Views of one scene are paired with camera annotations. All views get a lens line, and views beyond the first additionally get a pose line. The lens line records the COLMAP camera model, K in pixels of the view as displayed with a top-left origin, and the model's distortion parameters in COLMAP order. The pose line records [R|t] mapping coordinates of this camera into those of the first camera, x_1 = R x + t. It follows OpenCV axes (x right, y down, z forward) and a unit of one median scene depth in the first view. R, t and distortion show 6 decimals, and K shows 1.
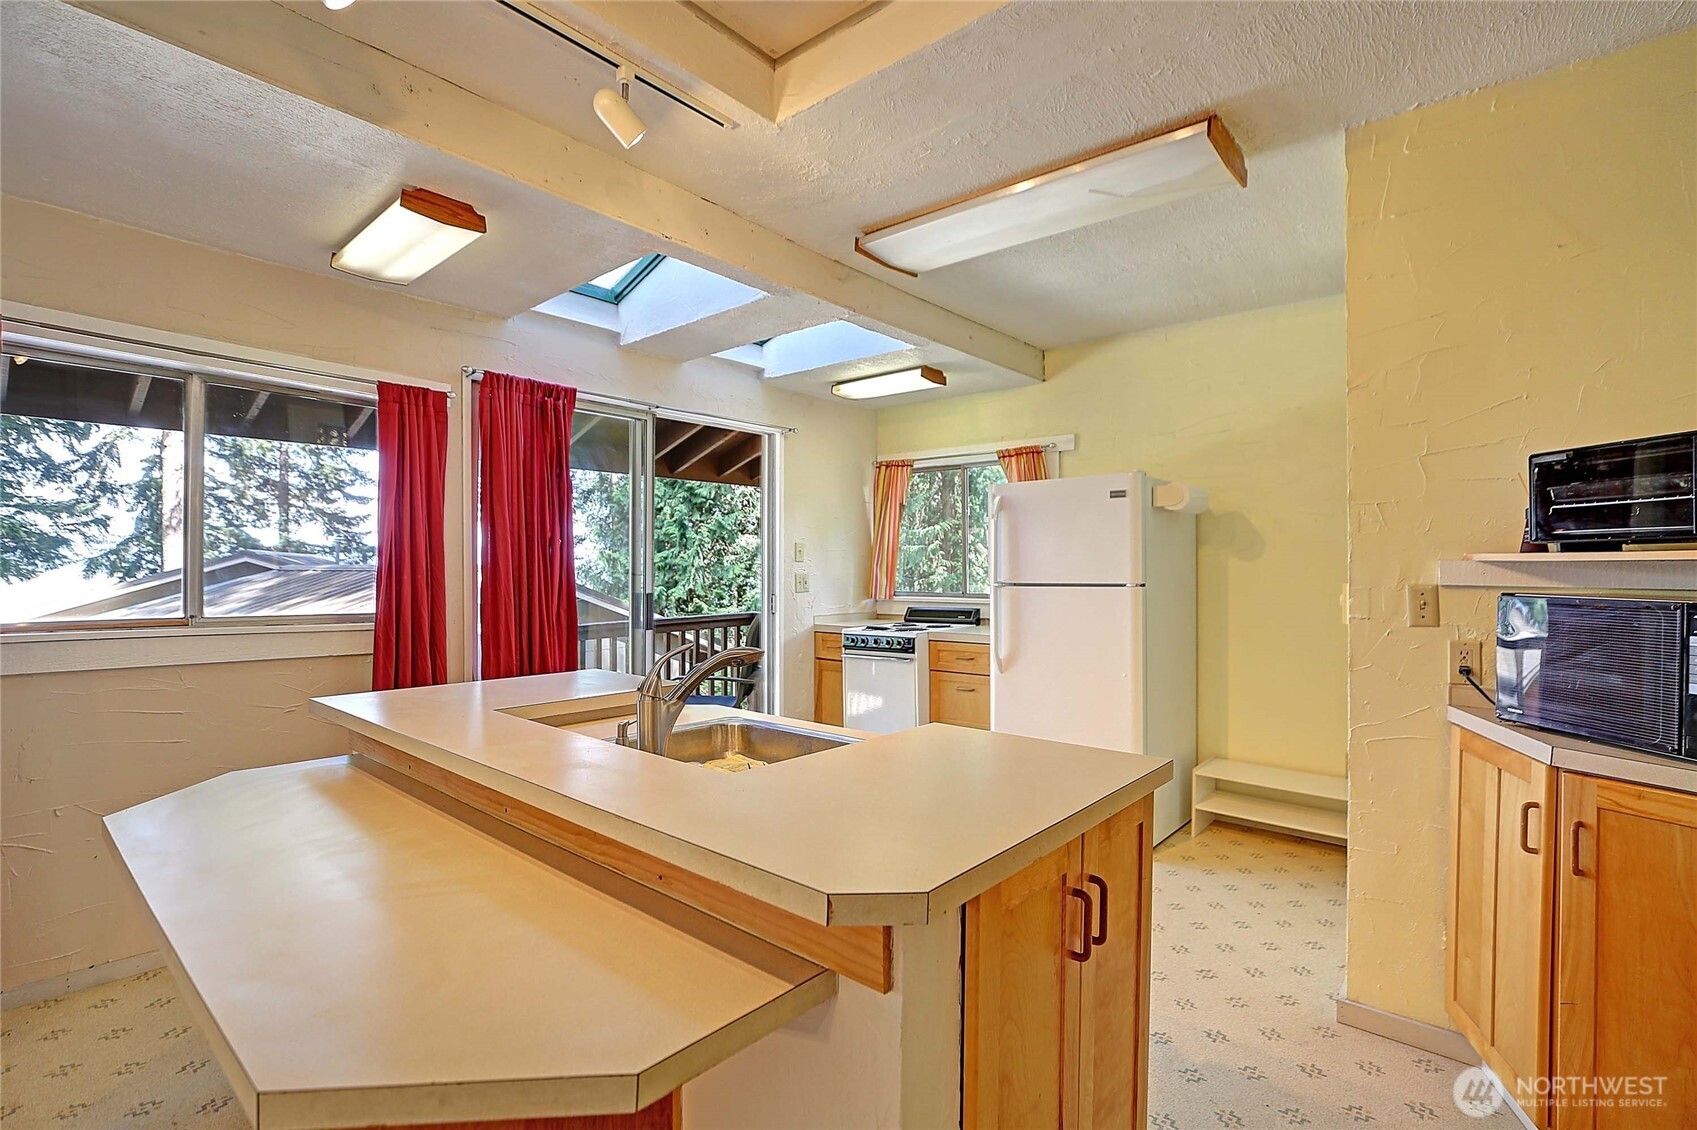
lens RADIAL K [[783.7, 0, 846.1], [0, 783.7, 570.3], [0, 0, 1]] dist [-0.023990, 0.004218]
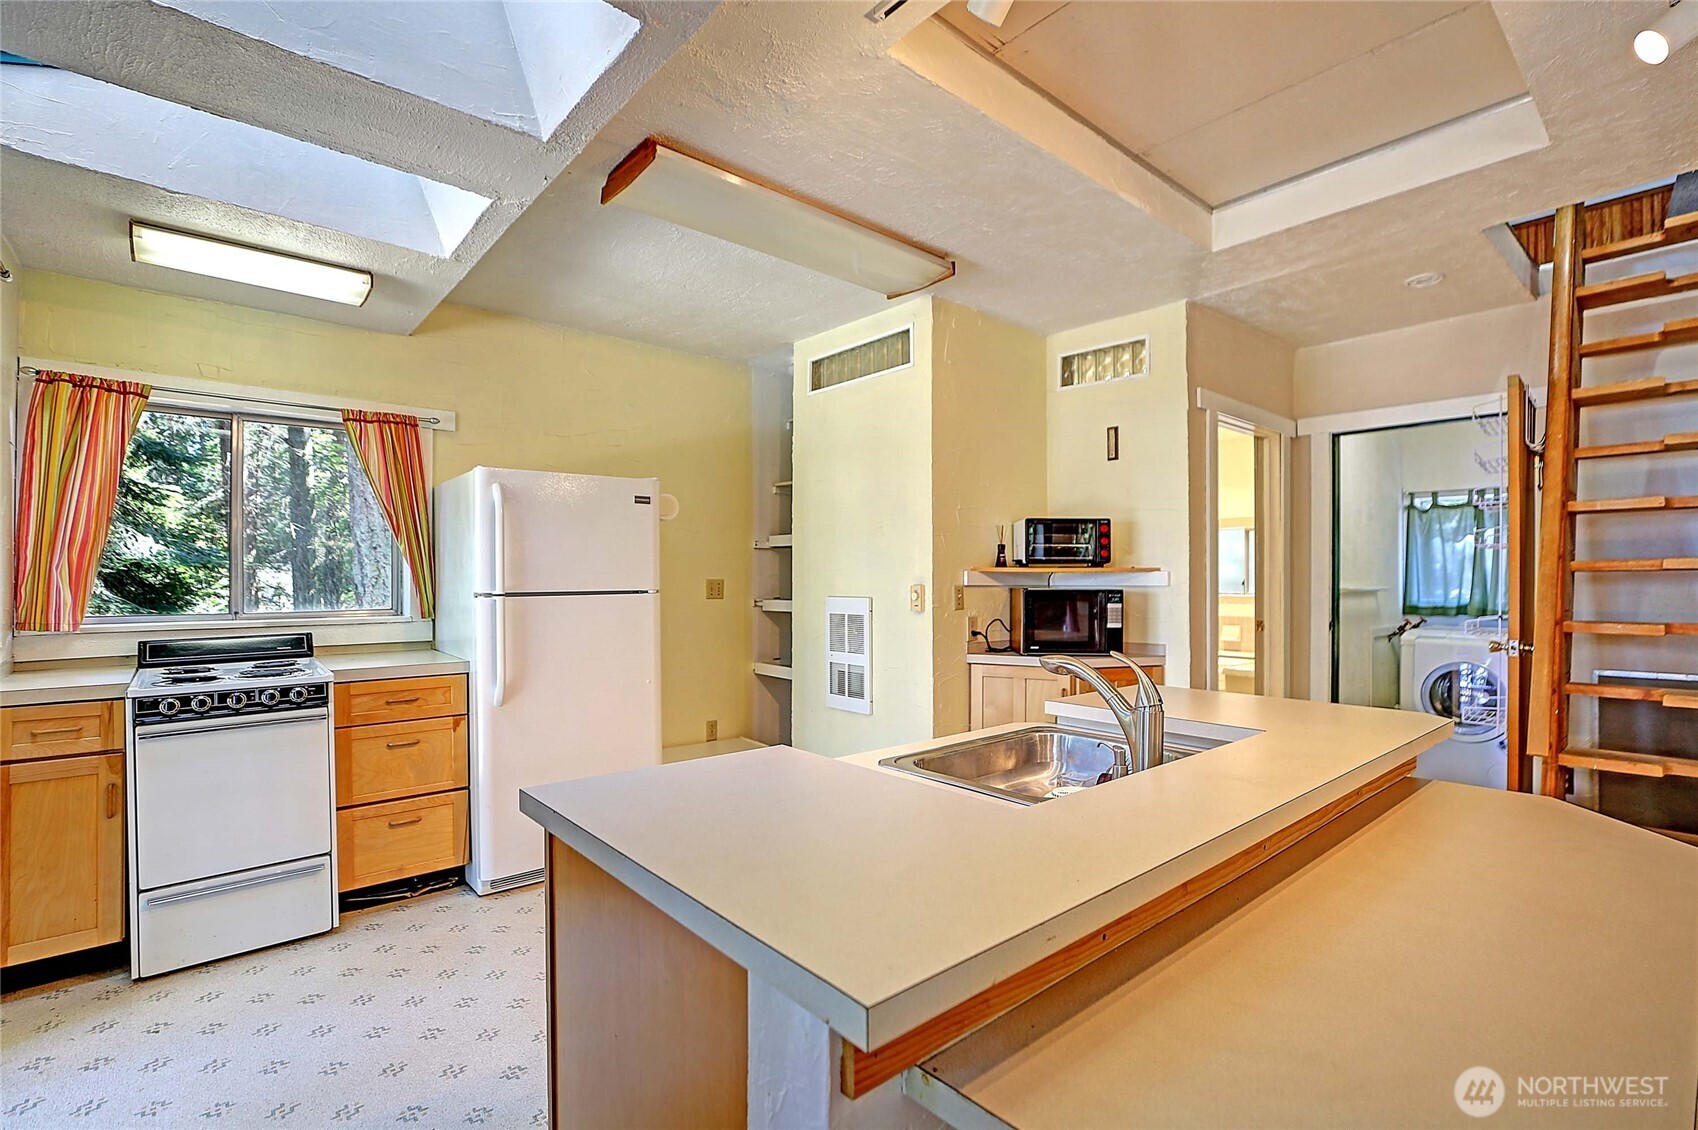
lens RADIAL K [[784.2, 0, 848.9], [0, 784.2, 581.2], [0, 0, 1]] dist [-0.023990, 0.004218]
pose [[0.138161, -0.007229, 0.990383, -0.484909], [-0.000250, 0.999973, 0.007334, -0.001362], [-0.990410, -0.001261, 0.138156, 0.486395]]
